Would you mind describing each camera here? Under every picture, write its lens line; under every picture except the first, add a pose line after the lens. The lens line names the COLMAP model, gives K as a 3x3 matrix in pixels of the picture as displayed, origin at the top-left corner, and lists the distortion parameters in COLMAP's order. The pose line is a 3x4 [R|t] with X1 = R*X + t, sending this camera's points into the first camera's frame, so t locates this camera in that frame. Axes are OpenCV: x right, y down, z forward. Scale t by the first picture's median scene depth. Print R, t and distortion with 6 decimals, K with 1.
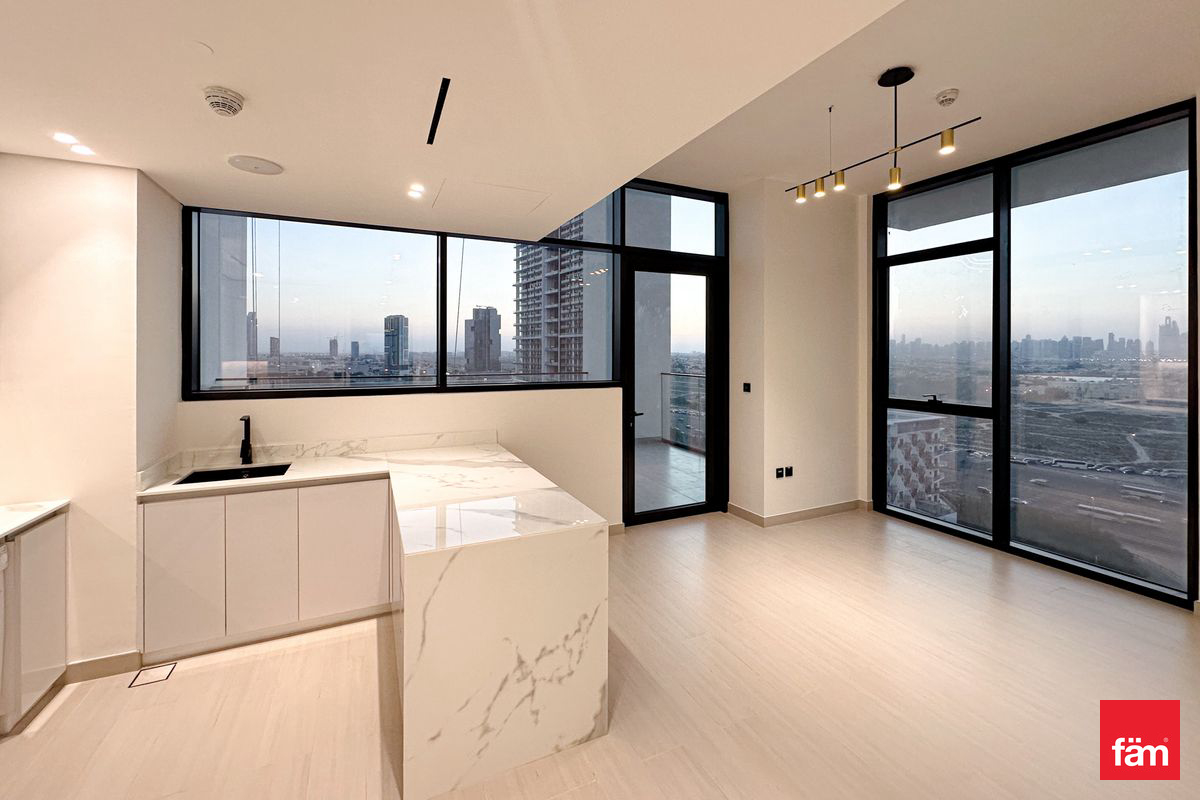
lens RADIAL K [[476.0, 0, 602.9], [0, 476.0, 351.7], [0, 0, 1]] dist [0.000378, 0.000301]
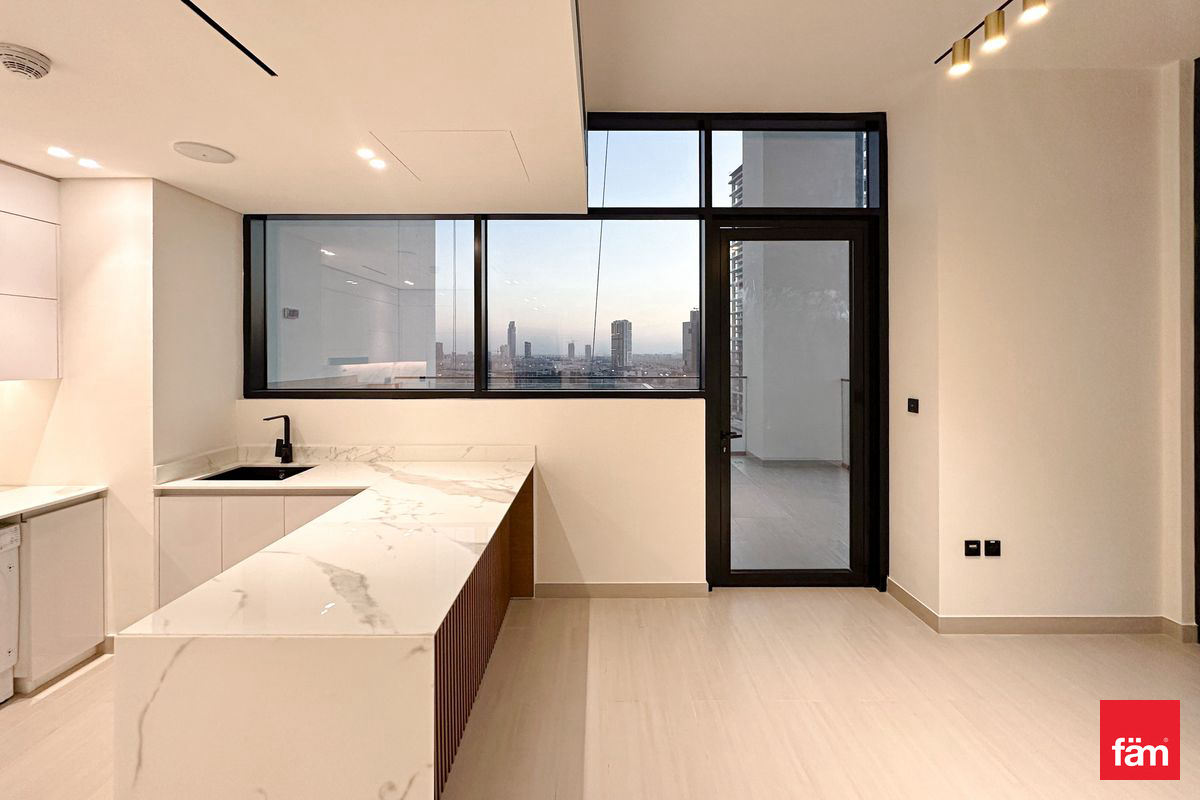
lens RADIAL K [[482.4, 0, 604.1], [0, 482.4, 353.3], [0, 0, 1]] dist [-0.000411, 0.000186]
pose [[0.908938, -0.002825, -0.416921, 0.293208], [0.002672, 0.999996, -0.000950, 0.005857], [0.416922, -0.000250, 0.908942, 0.352319]]
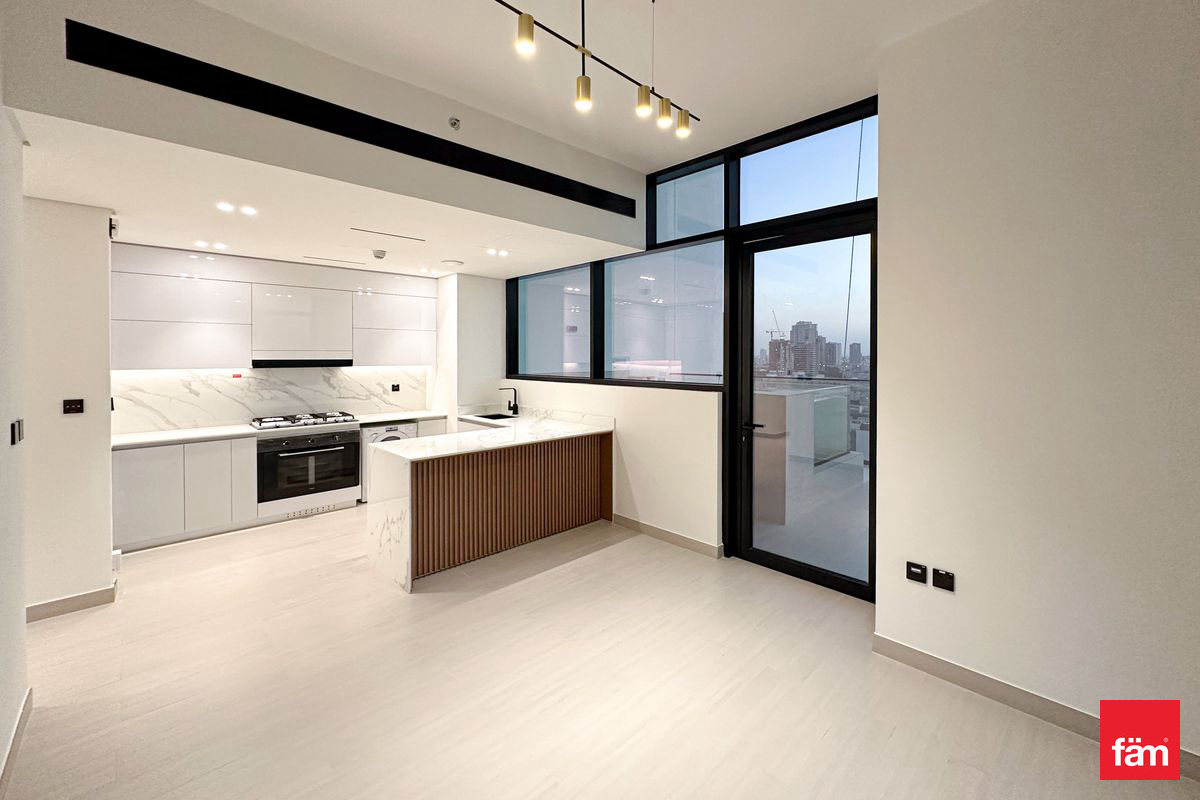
lens RADIAL K [[482.4, 0, 604.1], [0, 482.4, 353.3], [0, 0, 1]] dist [-0.000411, 0.000186]
pose [[0.334175, -0.006354, -0.942490, 1.127887], [0.001229, 0.999979, -0.006306, 0.011900], [0.942510, 0.000949, 0.334176, 0.703735]]
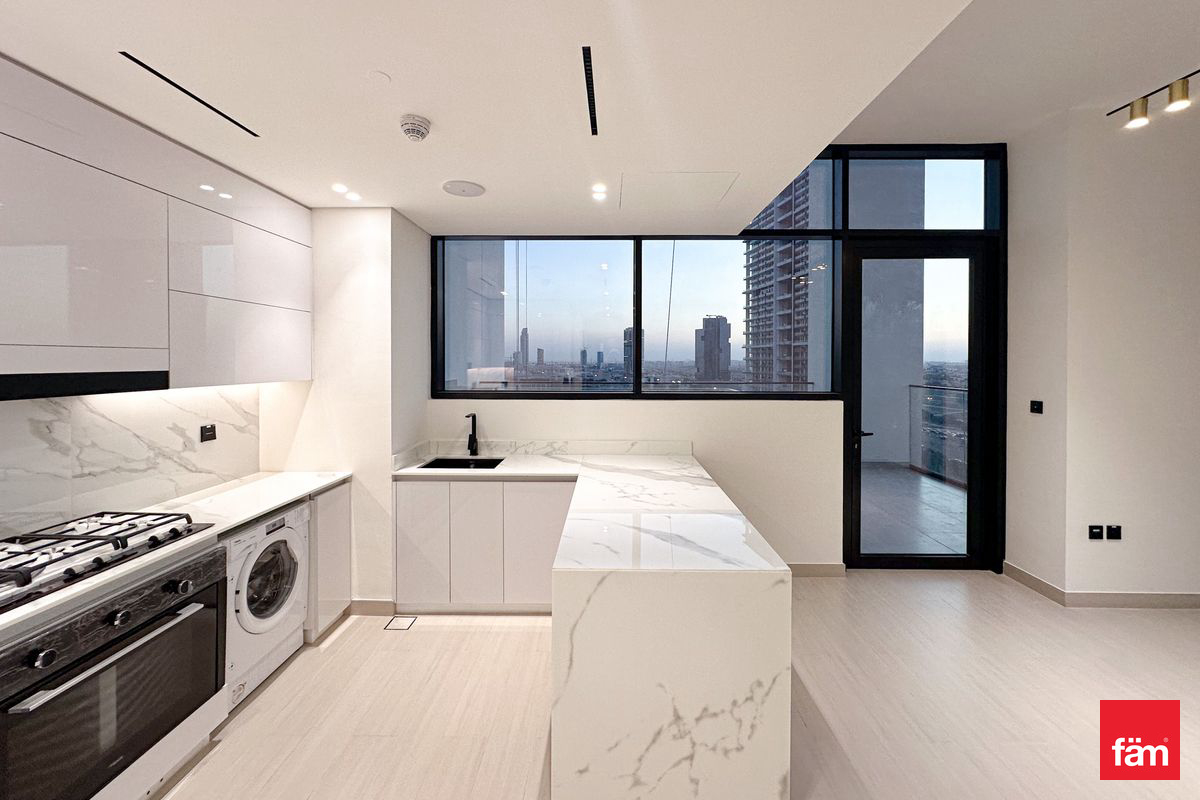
lens RADIAL K [[478.5, 0, 616.2], [0, 478.5, 364.3], [0, 0, 1]] dist [-0.000785, 0.000211]
pose [[0.903362, 0.003815, -0.428863, 0.056113], [-0.000350, 0.999967, 0.008158, 0.006958], [0.428880, -0.007220, 0.903333, 0.108023]]
